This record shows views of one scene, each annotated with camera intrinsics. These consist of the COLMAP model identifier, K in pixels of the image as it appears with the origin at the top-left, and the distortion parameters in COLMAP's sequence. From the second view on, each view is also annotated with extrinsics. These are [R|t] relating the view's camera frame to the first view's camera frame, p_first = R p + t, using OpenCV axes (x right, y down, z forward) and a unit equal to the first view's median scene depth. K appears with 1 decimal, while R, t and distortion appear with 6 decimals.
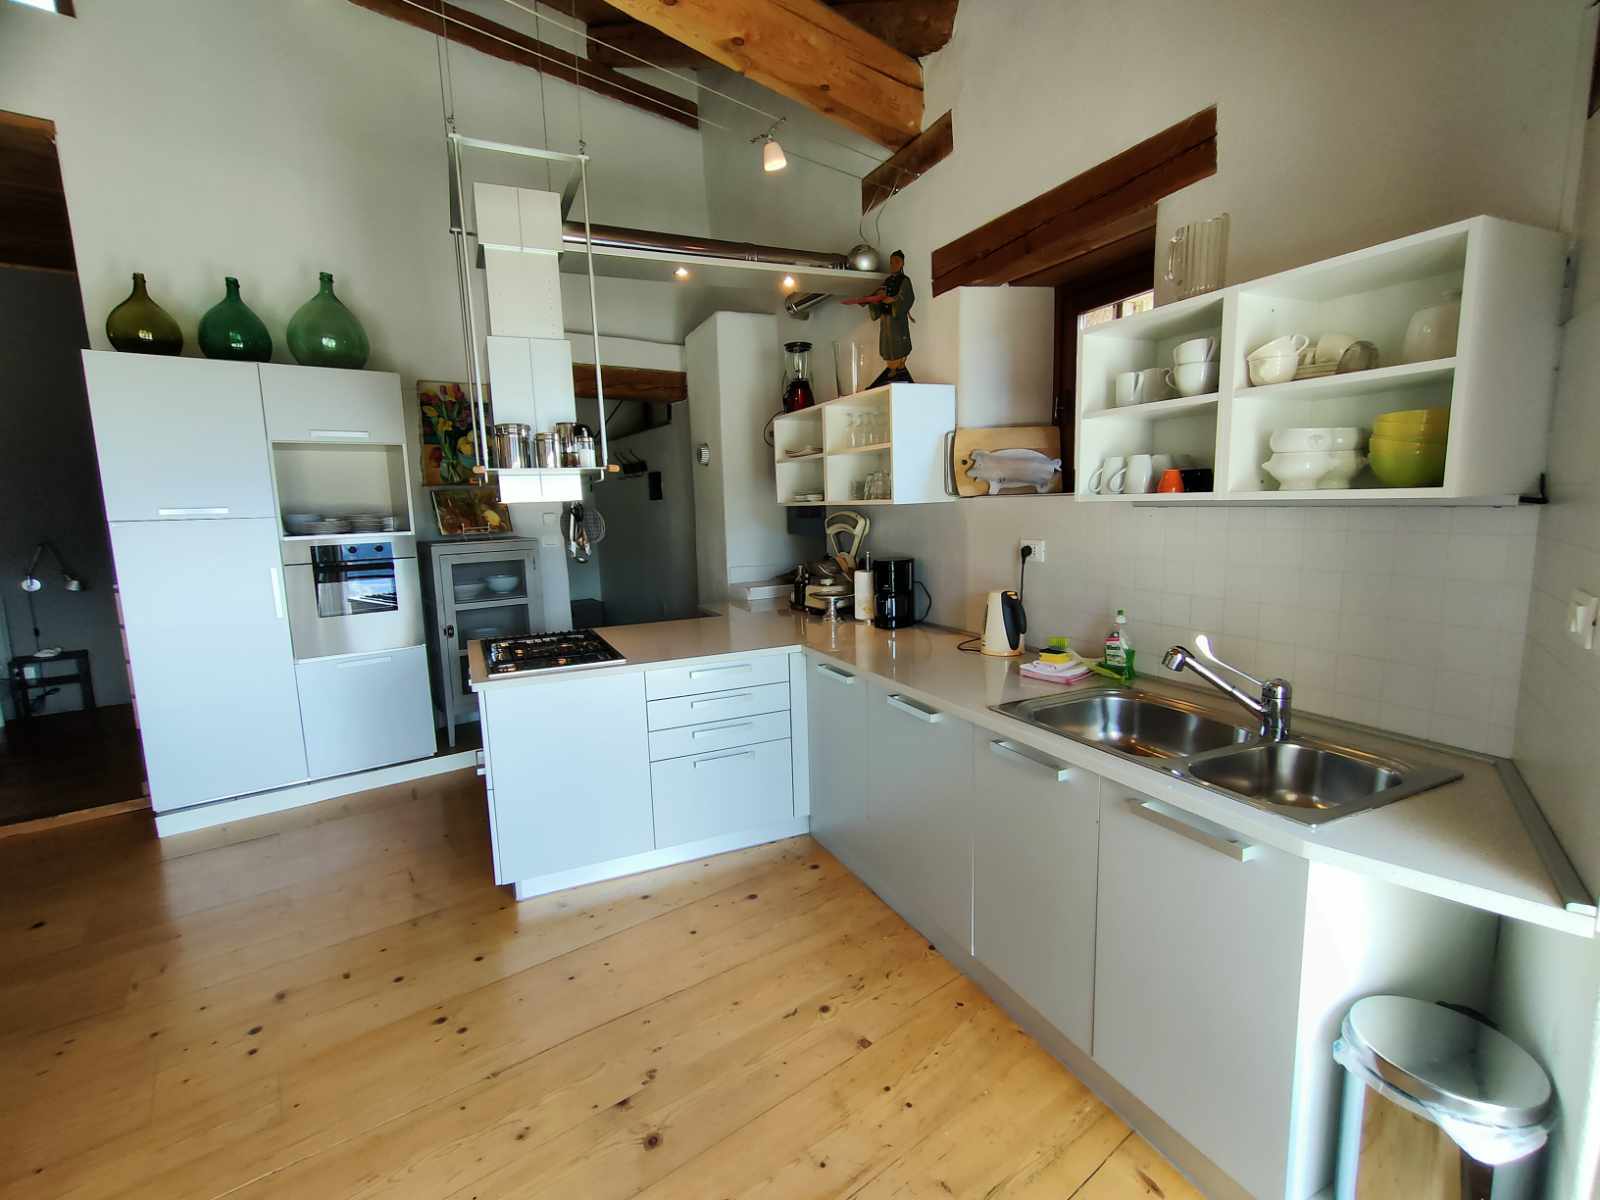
lens RADIAL K [[732.4, 0, 791.9], [0, 732.4, 604.3], [0, 0, 1]] dist [0.000406, 0.001294]
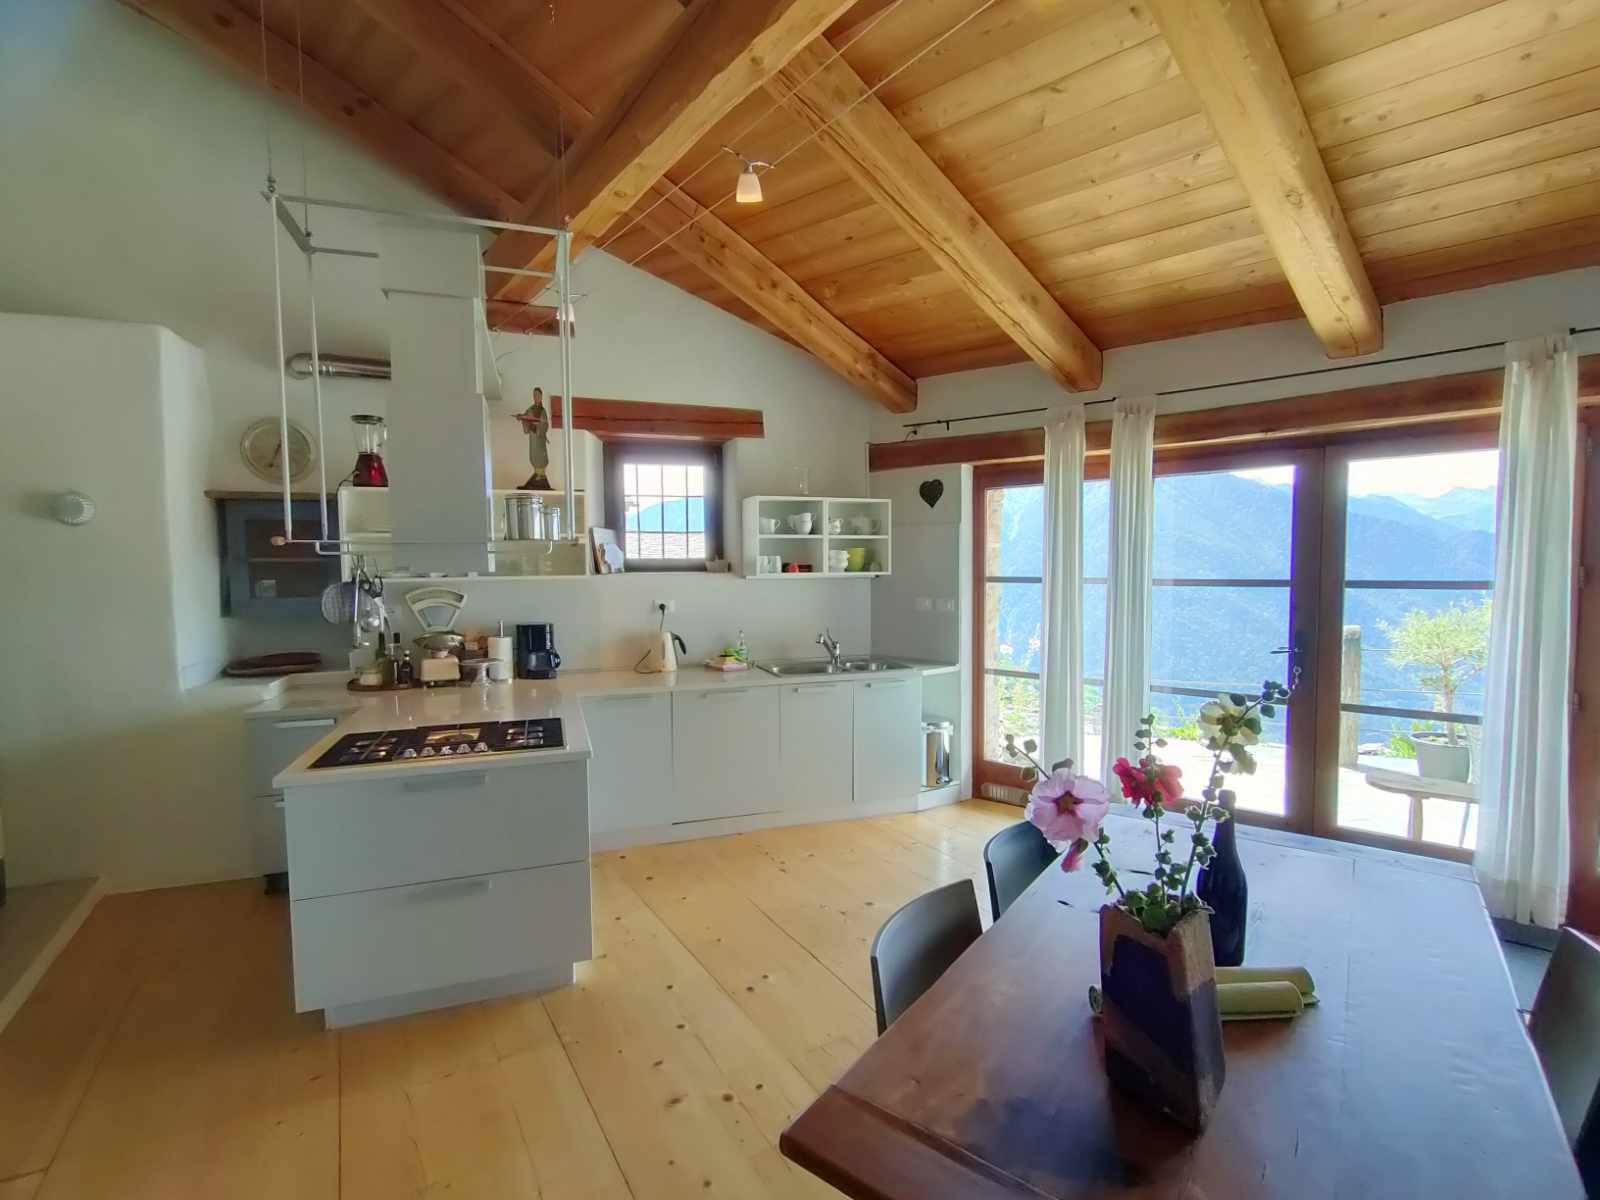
lens RADIAL K [[732.4, 0, 791.9], [0, 732.4, 604.3], [0, 0, 1]] dist [0.000406, 0.001294]
pose [[0.083086, -0.032932, 0.995998, -1.119609], [0.146887, 0.988942, 0.020446, -0.058757], [-0.985658, 0.144600, 0.087004, 0.489496]]
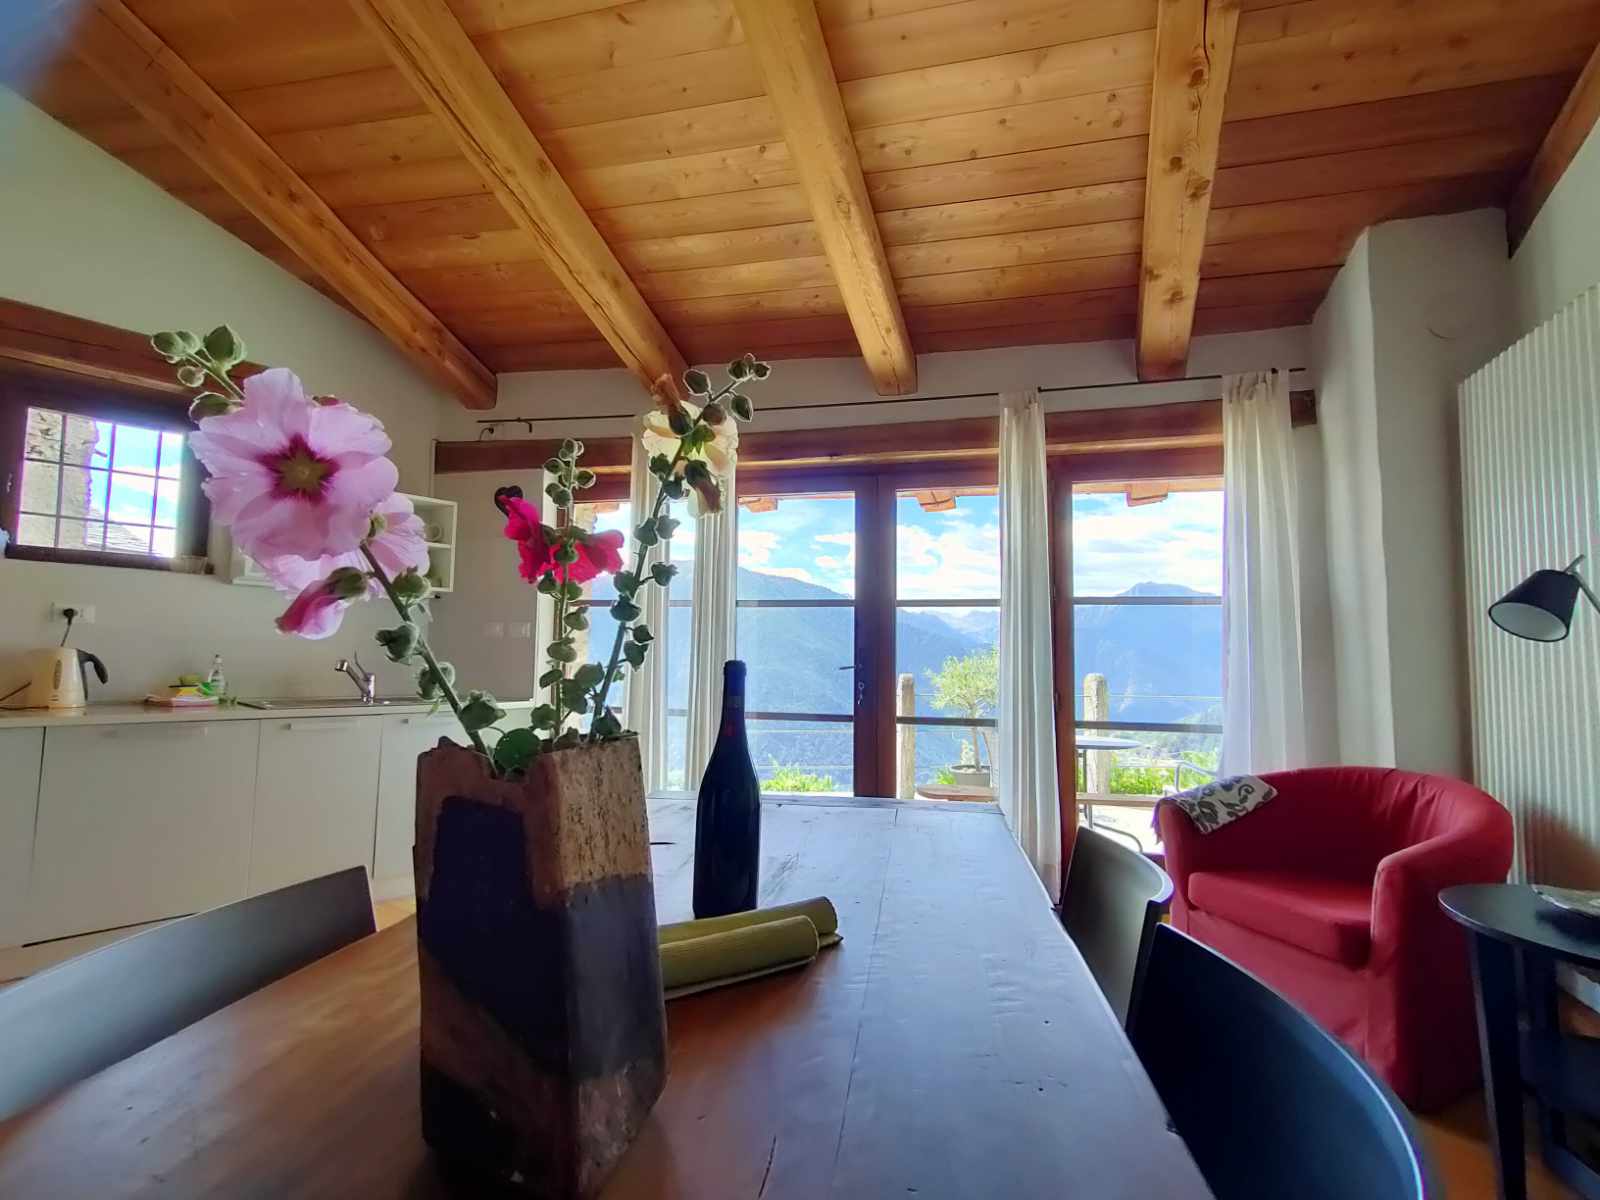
lens RADIAL K [[732.4, 0, 791.9], [0, 732.4, 604.3], [0, 0, 1]] dist [0.000406, 0.001294]
pose [[-0.396421, 0.087575, 0.913883, -0.965940], [0.124911, 0.991328, -0.040813, 0.082717], [-0.909532, 0.097975, -0.403922, 0.392596]]
